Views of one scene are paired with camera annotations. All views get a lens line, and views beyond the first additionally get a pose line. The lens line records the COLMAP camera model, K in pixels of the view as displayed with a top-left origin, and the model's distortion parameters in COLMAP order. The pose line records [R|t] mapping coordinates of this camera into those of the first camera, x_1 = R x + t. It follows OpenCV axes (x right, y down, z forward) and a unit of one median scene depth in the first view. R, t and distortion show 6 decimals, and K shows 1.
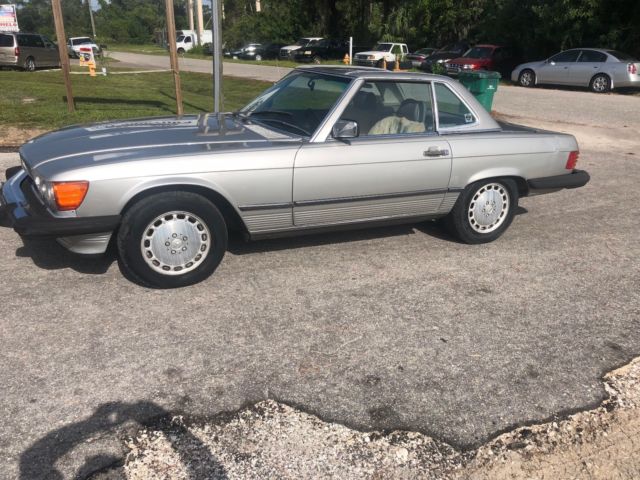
lens RADIAL K [[520.9, 0, 322.8], [0, 520.9, 241.4], [0, 0, 1]] dist [0.009574, 0.000139]
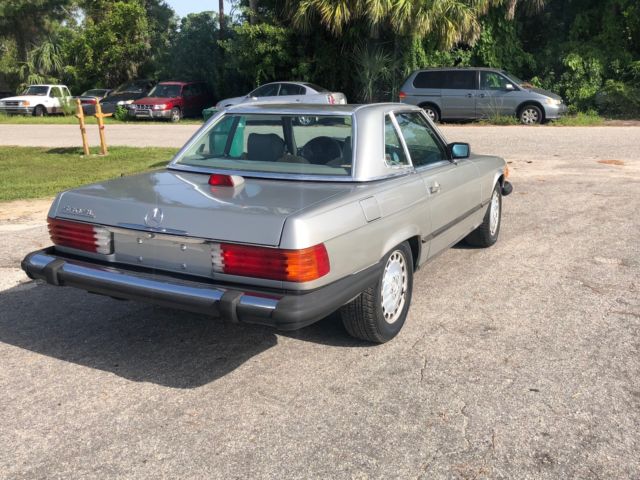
lens RADIAL K [[613.1, 0, 321.3], [0, 613.1, 242.7], [0, 0, 1]] dist [0.012621, -0.012246]
pose [[0.837246, -0.172216, 0.518999, -0.428029], [0.227410, 0.972802, -0.044058, -0.065391], [-0.497296, 0.154913, 0.853638, 0.207857]]
